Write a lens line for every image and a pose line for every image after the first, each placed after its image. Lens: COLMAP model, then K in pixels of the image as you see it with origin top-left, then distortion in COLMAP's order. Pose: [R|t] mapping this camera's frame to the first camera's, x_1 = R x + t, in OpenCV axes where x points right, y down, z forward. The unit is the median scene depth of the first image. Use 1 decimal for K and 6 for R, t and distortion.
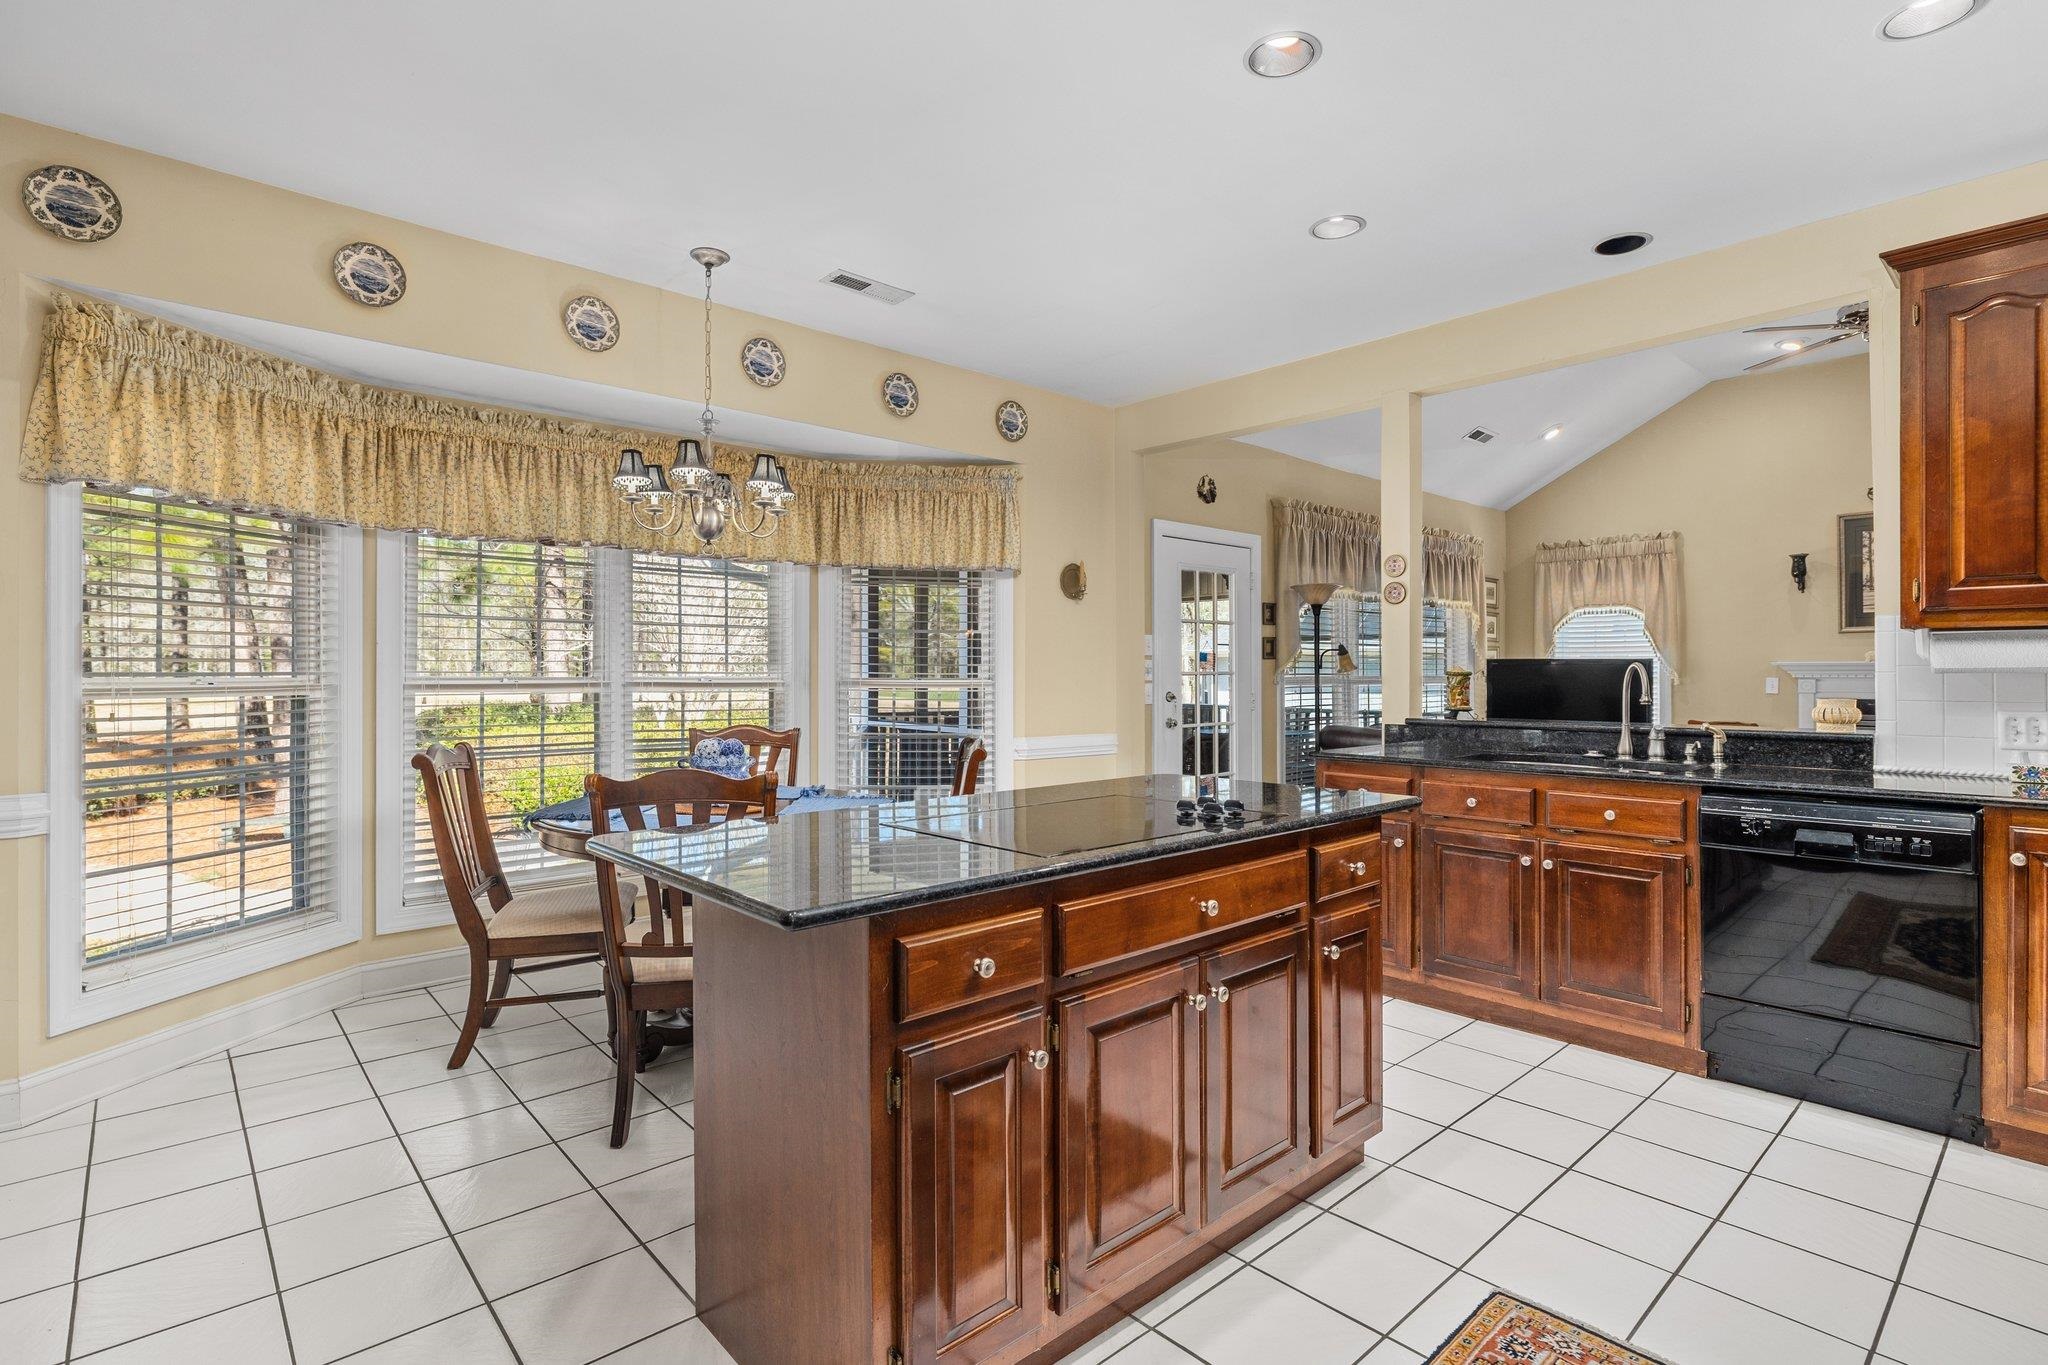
lens RADIAL K [[973.6, 0, 1013.1], [0, 973.6, 673.4], [0, 0, 1]] dist [-0.002639, 0.000229]
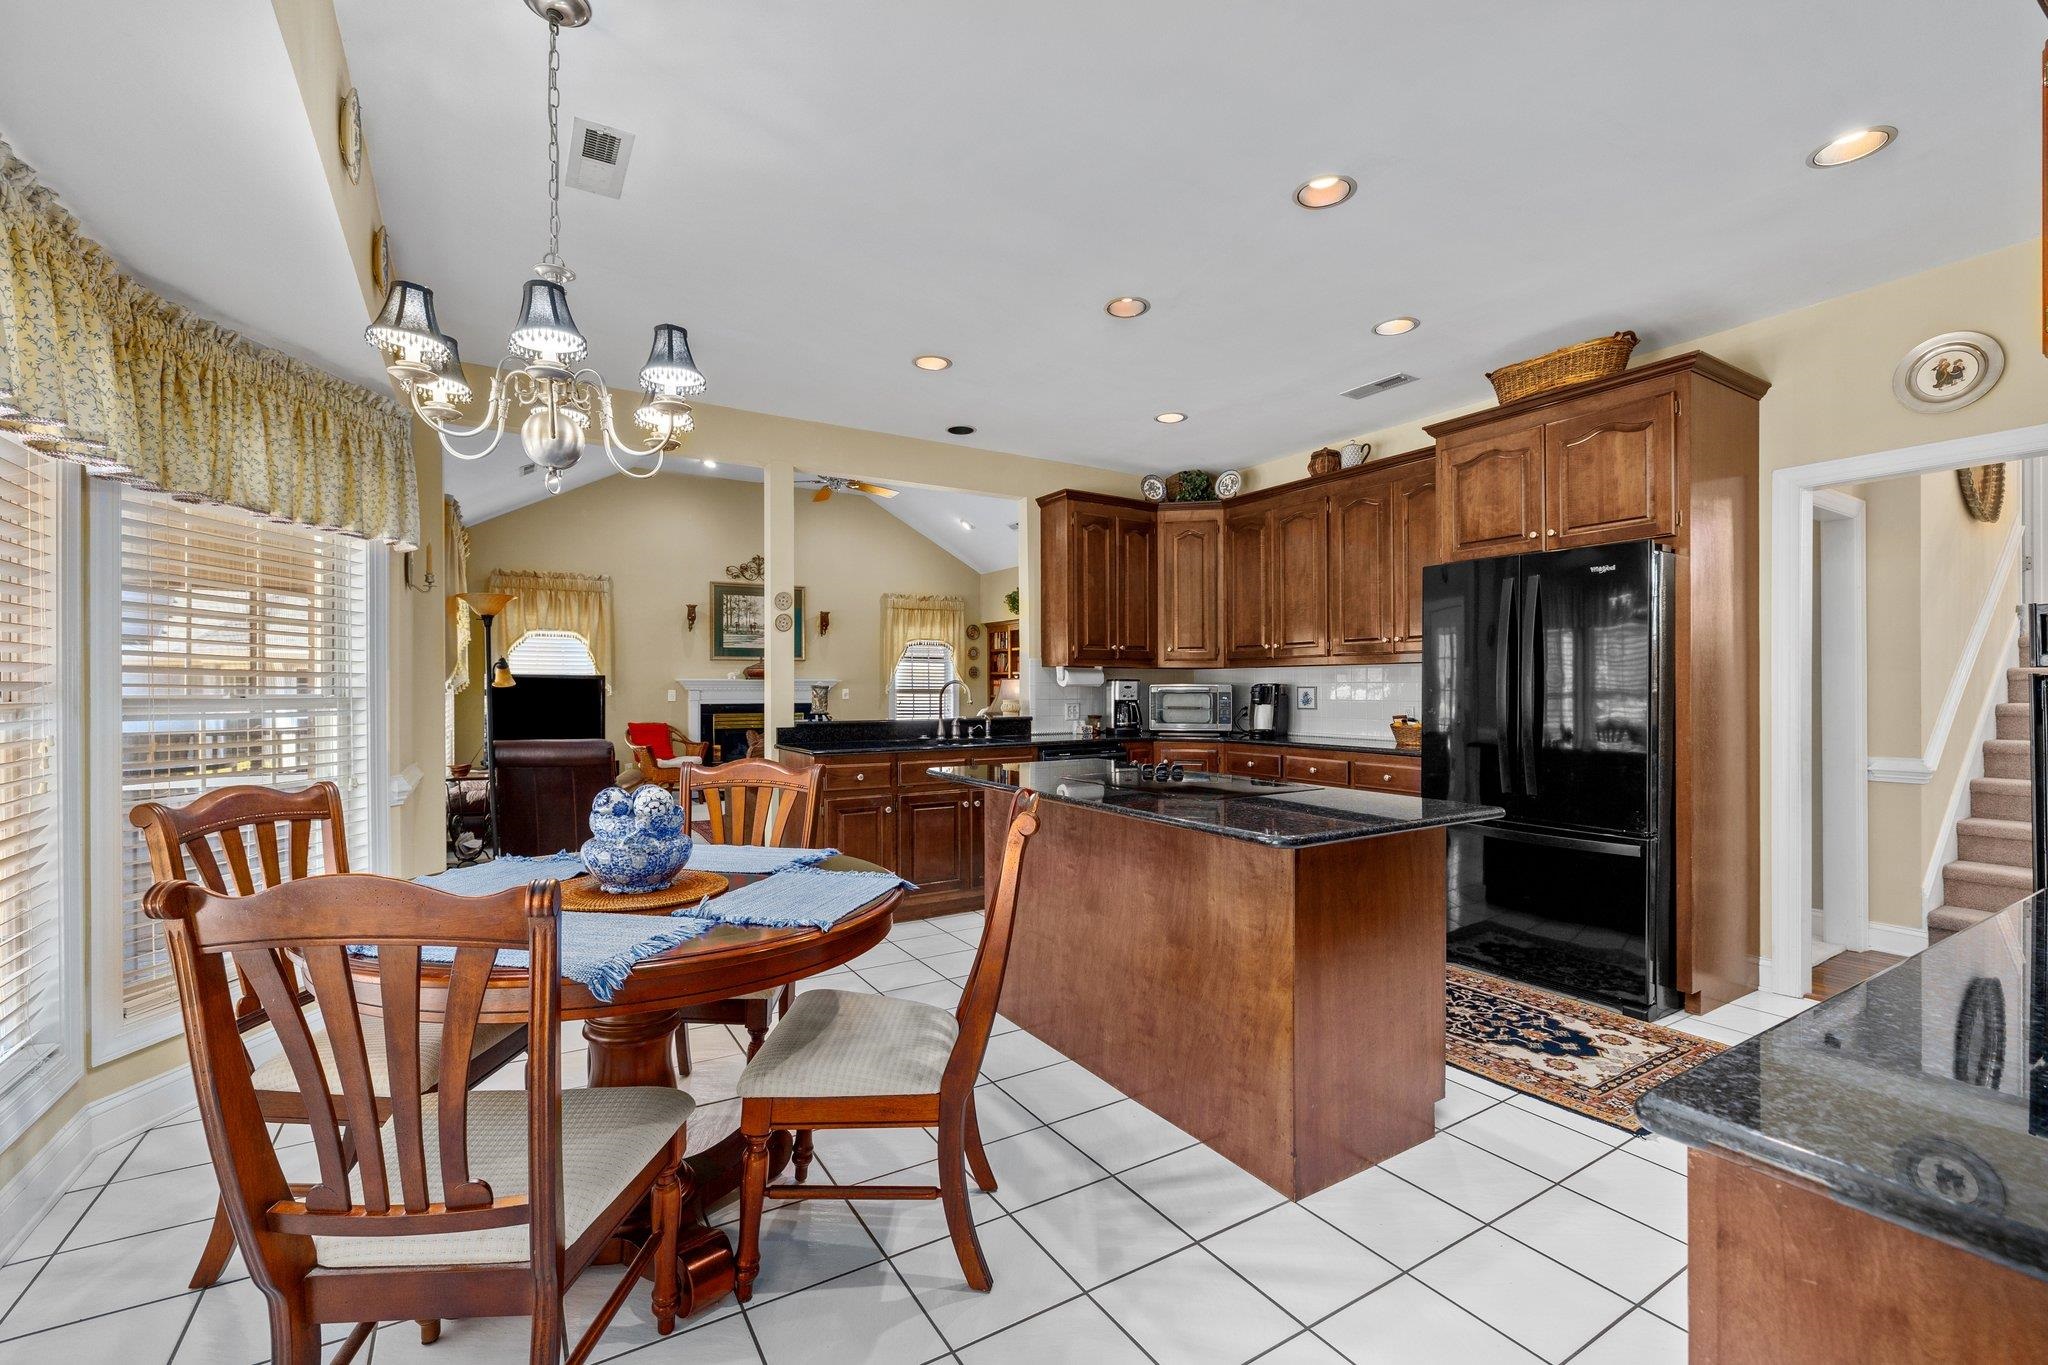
lens RADIAL K [[867.8, 0, 1025.5], [0, 867.8, 686.8], [0, 0, 1]] dist [-0.001766, -0.000006]
pose [[0.174486, 0.001513, 0.984658, -0.374987], [0.000625, 0.999998, -0.001648, 0.001417], [-0.984659, 0.000902, 0.174485, 0.288497]]
